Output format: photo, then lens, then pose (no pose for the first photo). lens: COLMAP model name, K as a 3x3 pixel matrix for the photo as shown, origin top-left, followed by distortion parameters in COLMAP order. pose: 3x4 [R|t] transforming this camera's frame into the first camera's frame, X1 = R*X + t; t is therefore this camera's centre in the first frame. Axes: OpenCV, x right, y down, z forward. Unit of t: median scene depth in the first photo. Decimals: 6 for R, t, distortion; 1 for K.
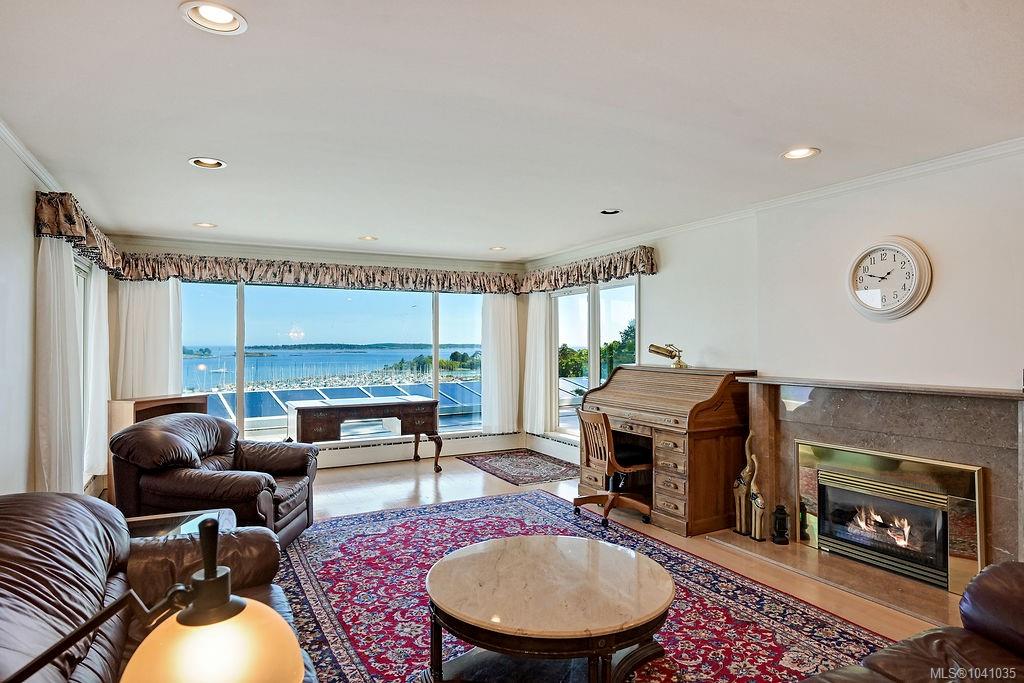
lens RADIAL K [[612.9, 0, 516.3], [0, 612.9, 353.9], [0, 0, 1]] dist [-0.004193, 0.000692]
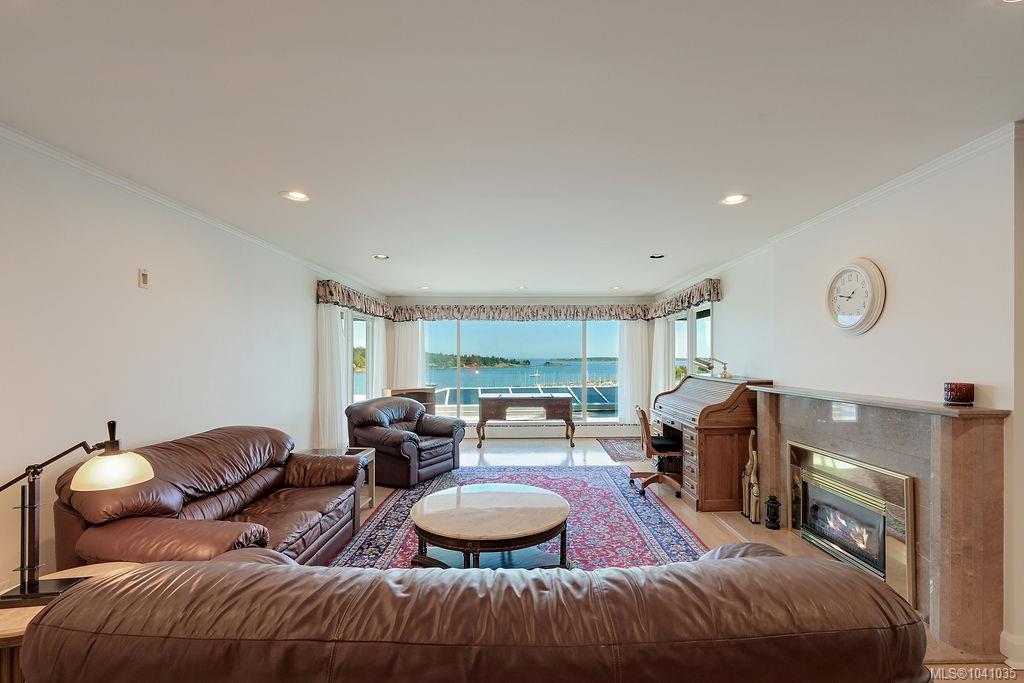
lens RADIAL K [[453.6, 0, 514.6], [0, 453.6, 370.5], [0, 0, 1]] dist [-0.000169, 0.000102]
pose [[0.882854, 0.013043, -0.469466, 0.348812], [-0.006907, 0.999867, 0.014789, -0.001307], [0.469596, -0.009814, 0.882827, 0.004203]]
